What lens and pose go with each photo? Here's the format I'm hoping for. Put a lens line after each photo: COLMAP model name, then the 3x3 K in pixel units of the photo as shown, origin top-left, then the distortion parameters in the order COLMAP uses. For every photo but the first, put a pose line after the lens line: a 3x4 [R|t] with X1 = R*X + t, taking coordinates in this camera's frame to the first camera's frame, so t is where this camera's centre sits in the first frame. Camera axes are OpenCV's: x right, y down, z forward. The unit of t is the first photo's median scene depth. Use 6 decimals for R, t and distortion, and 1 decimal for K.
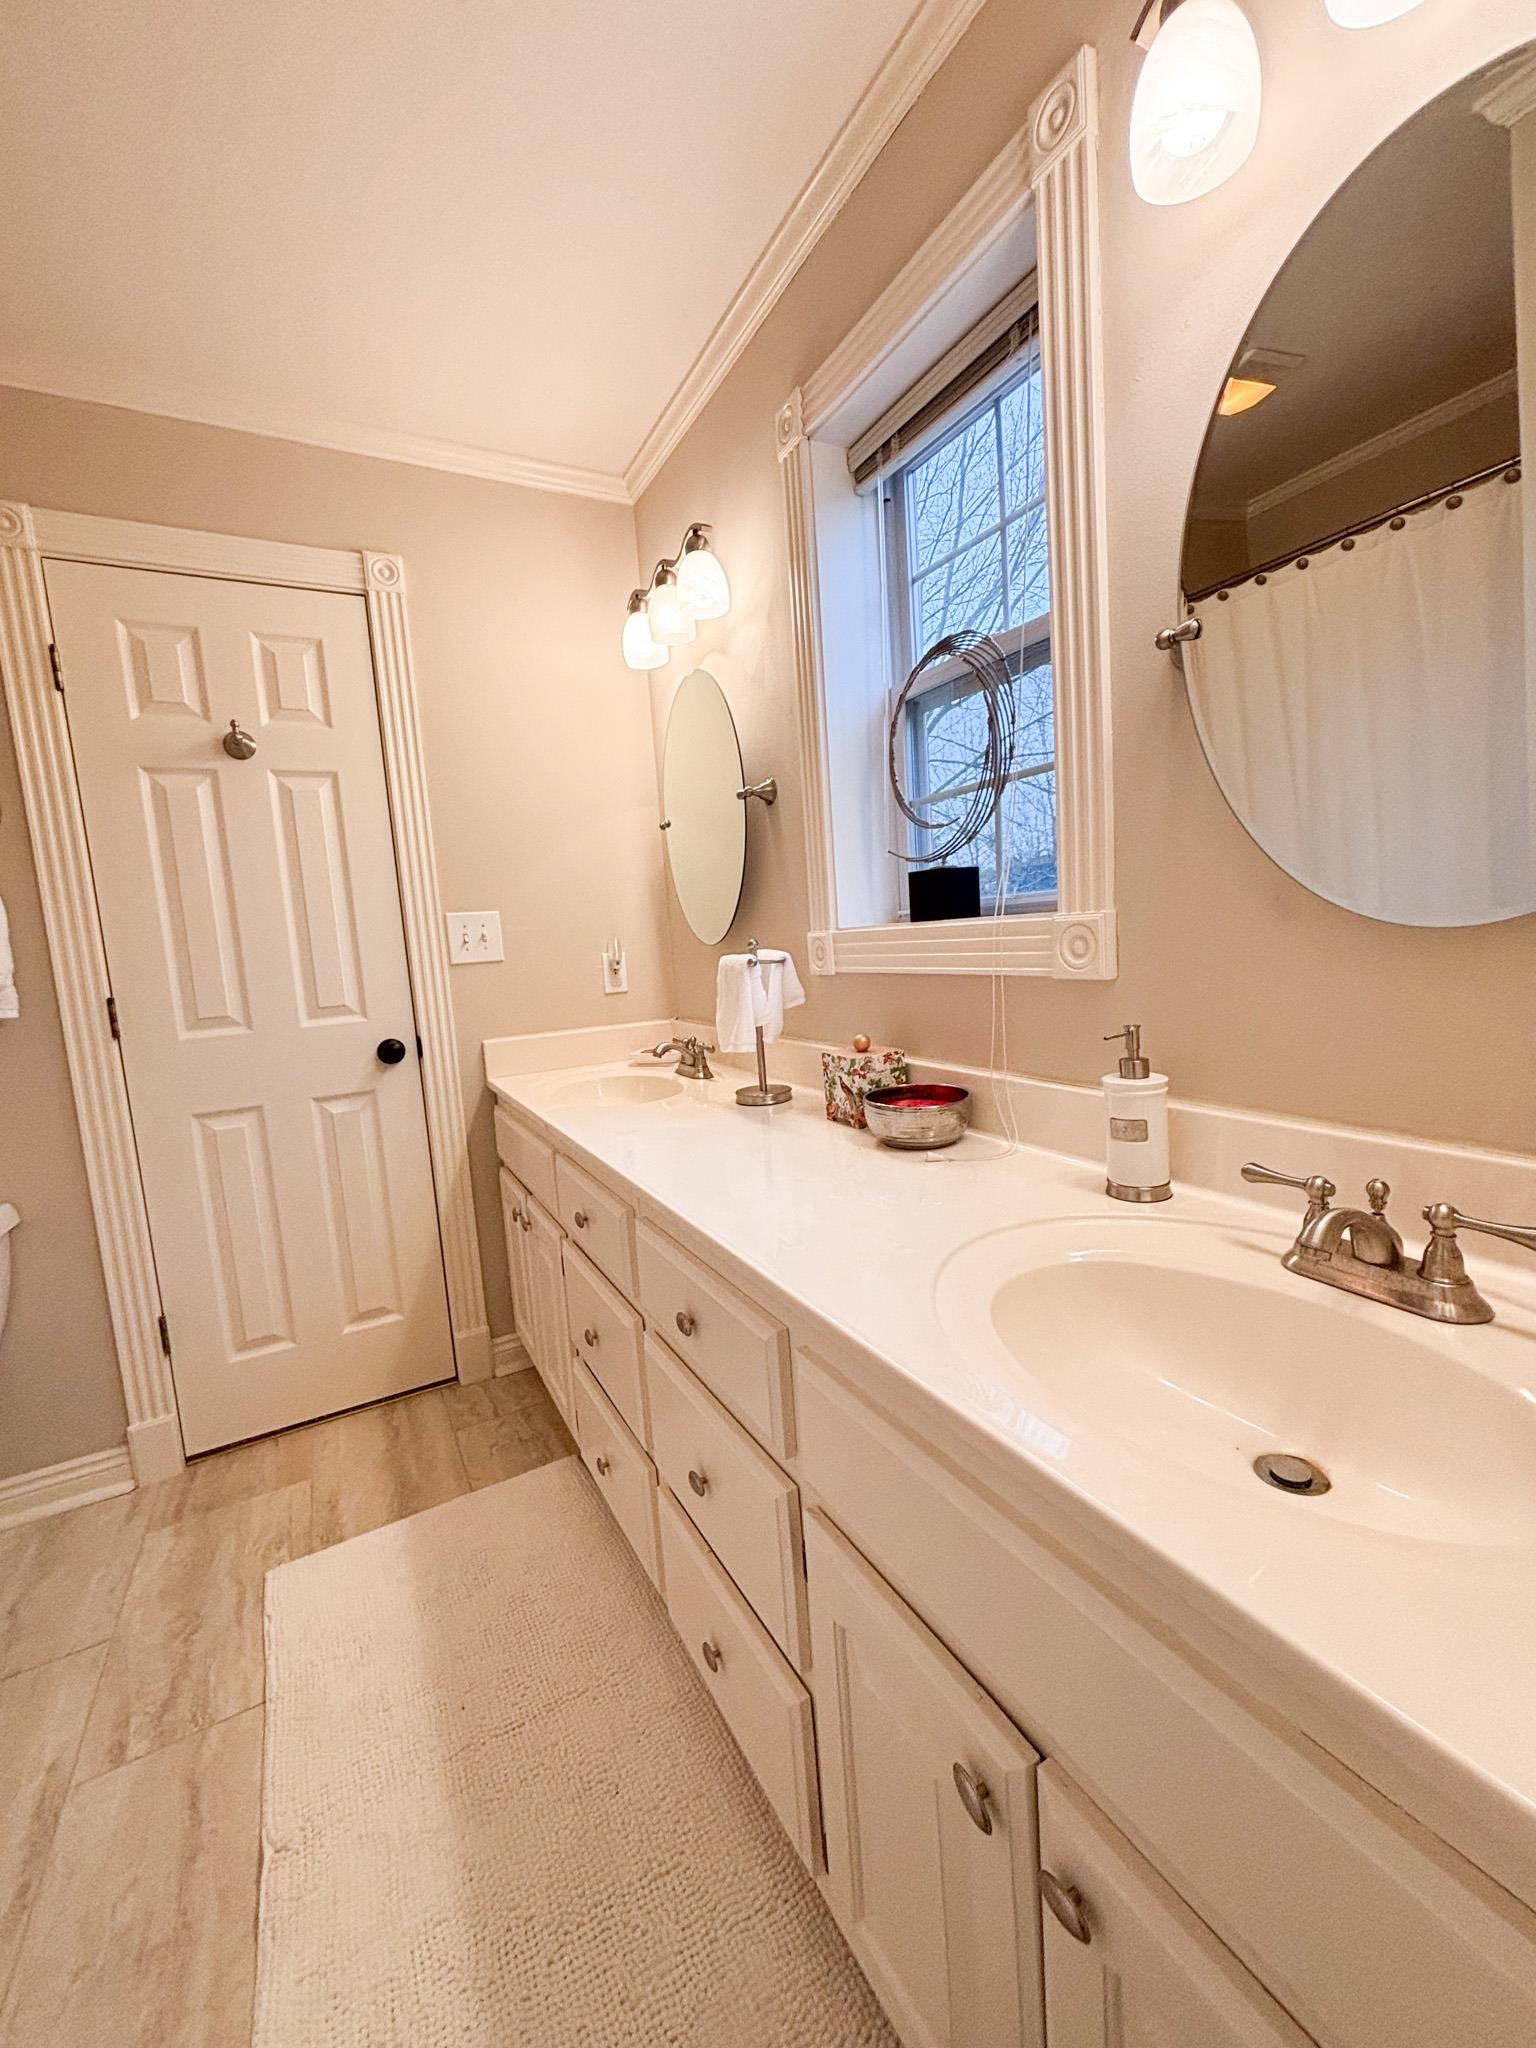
lens RADIAL K [[825.6, 0, 774.4], [0, 825.6, 1023.8], [0, 0, 1]] dist [0.001409, 0.000307]
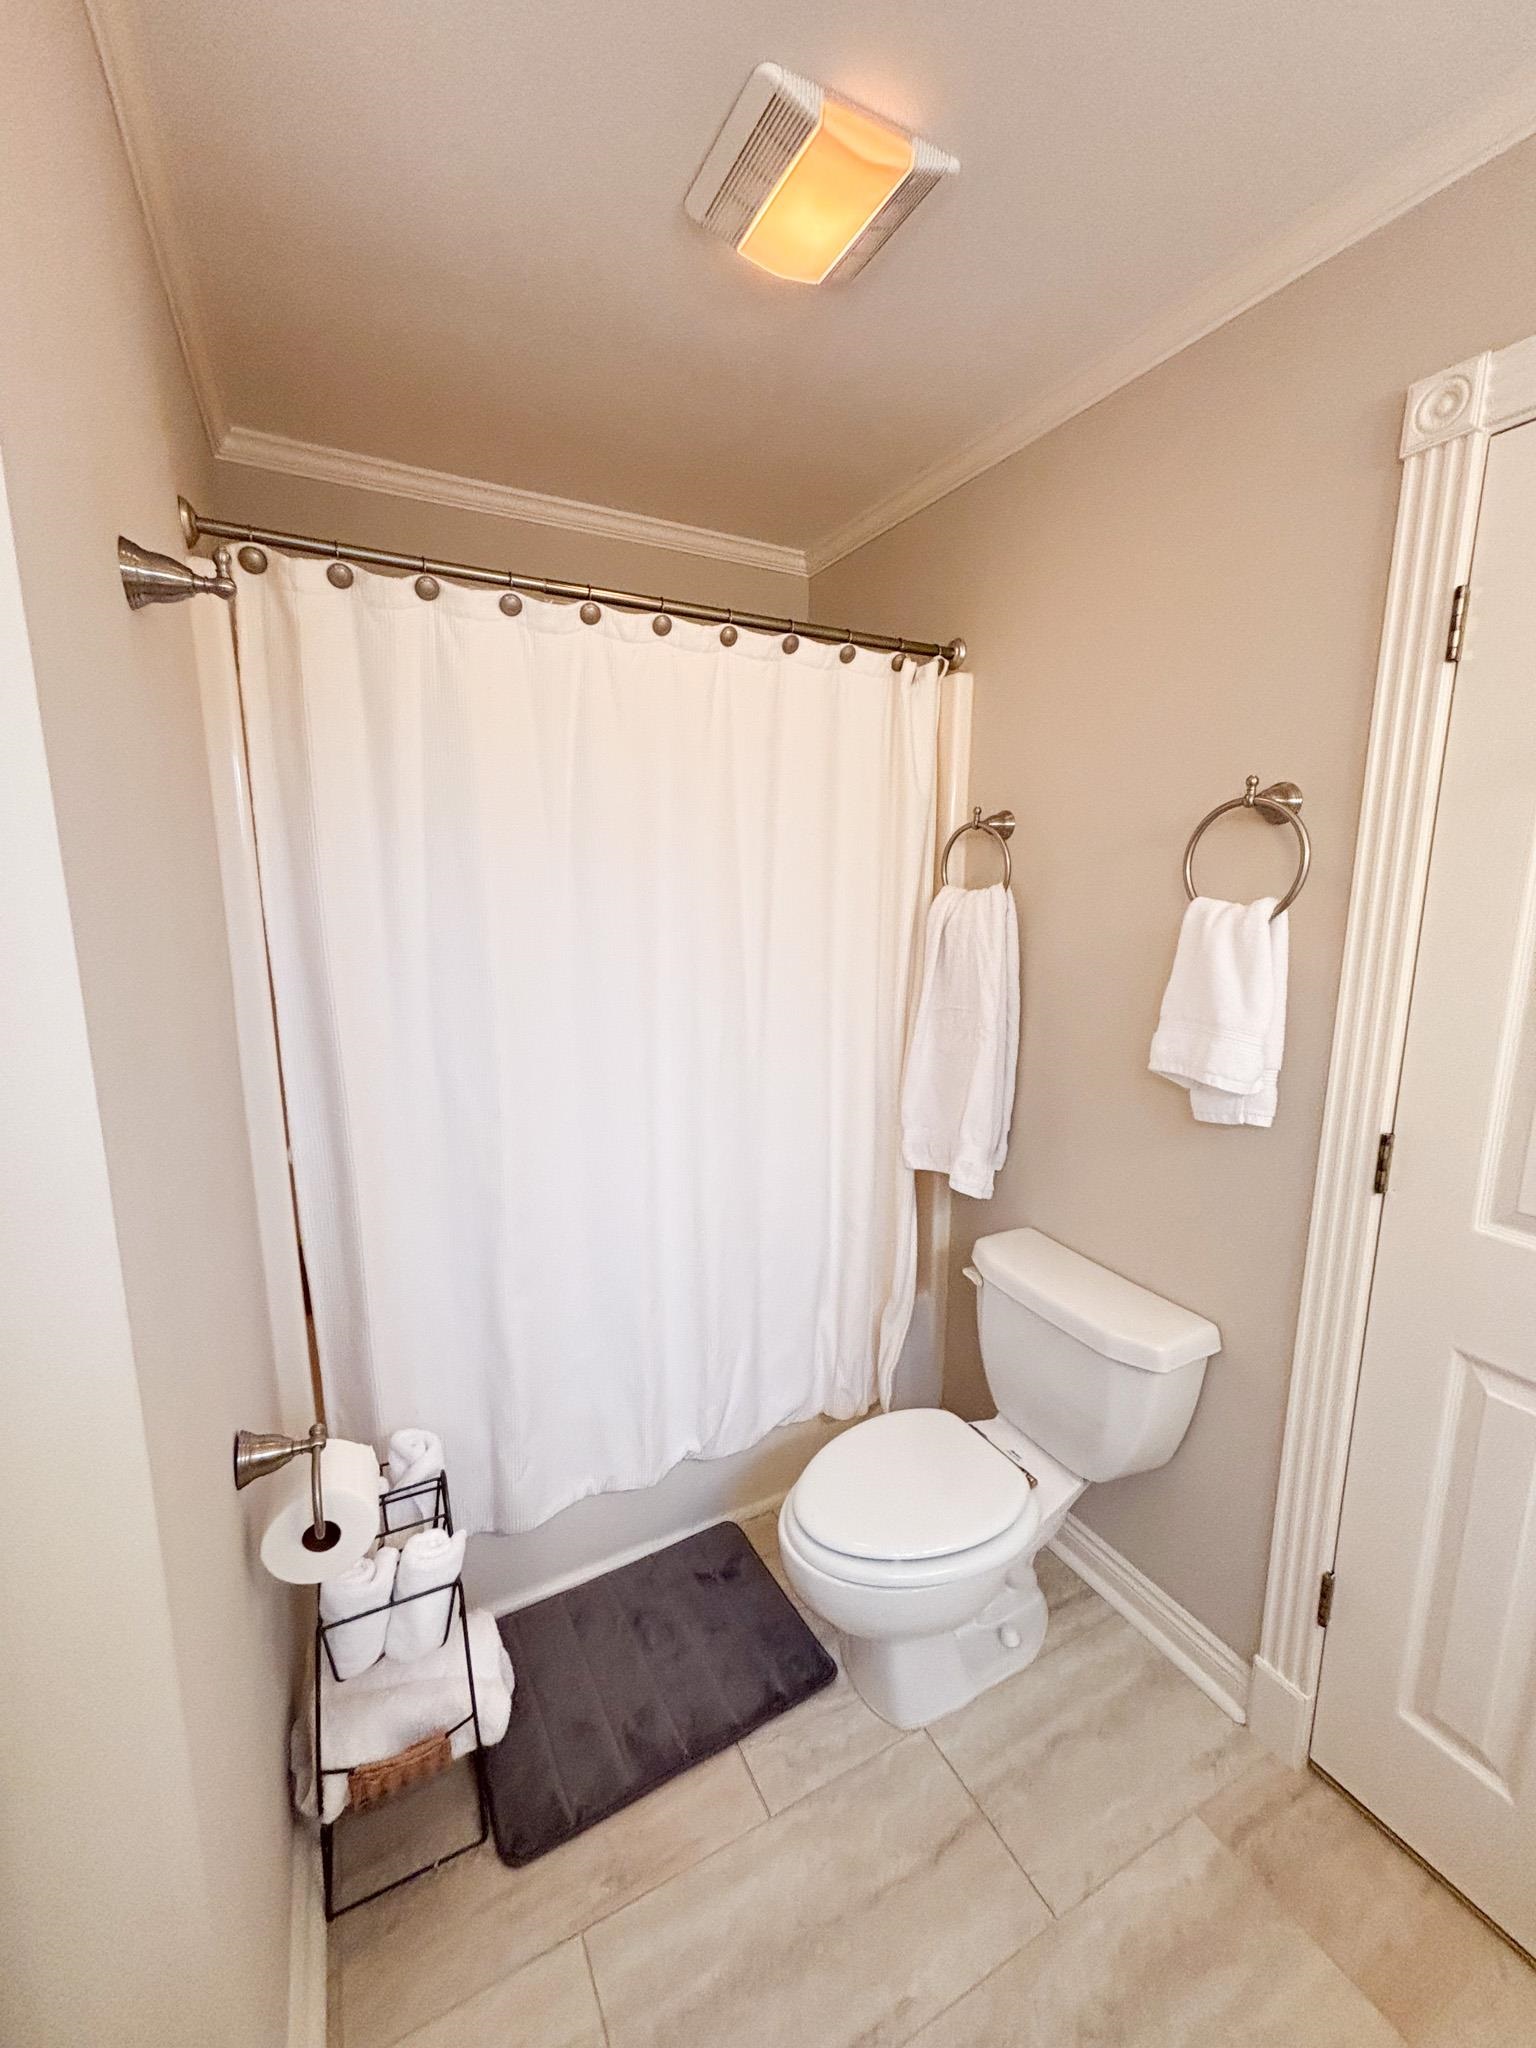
lens RADIAL K [[825.6, 0, 770.0], [0, 825.6, 1022.0], [0, 0, 1]] dist [0.001409, 0.000307]
pose [[-0.016402, 0.238404, -0.971028, -0.169842], [-0.119834, 0.963689, 0.238626, -0.211196], [0.992658, 0.120276, 0.012762, 0.474107]]
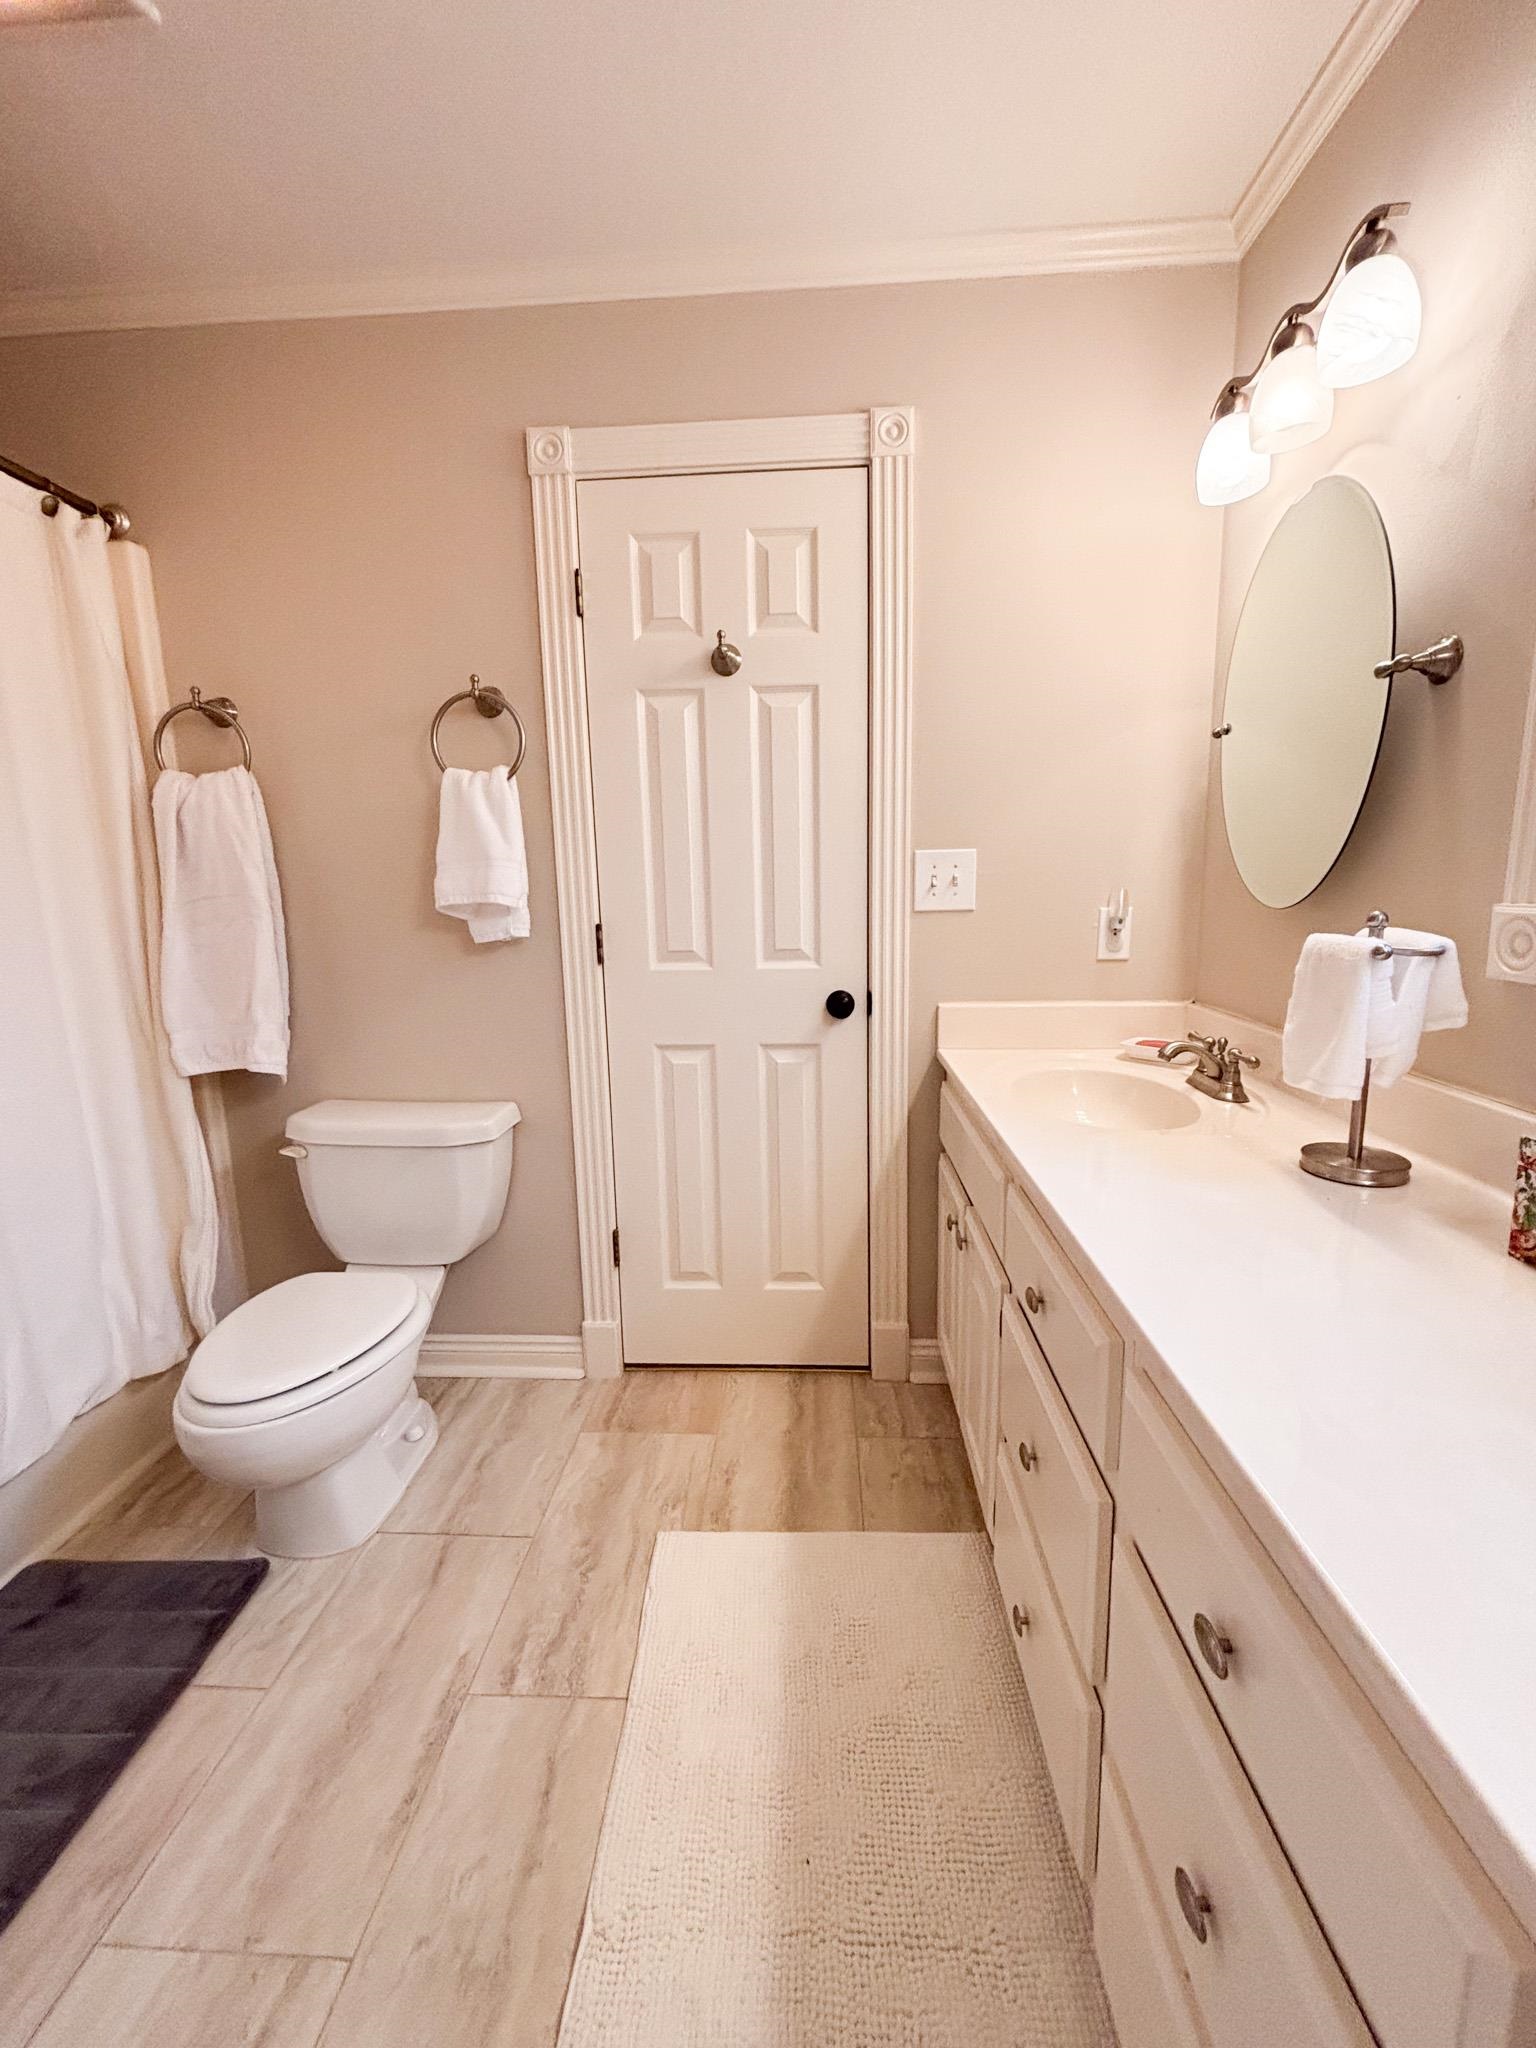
lens RADIAL K [[825.6, 0, 771.5], [0, 825.6, 1020.6], [0, 0, 1]] dist [0.001409, 0.000307]
pose [[0.846364, 0.137380, -0.514582, -0.072719], [-0.098527, 0.989871, 0.102217, -0.037247], [0.523413, -0.035813, 0.851326, 0.225108]]
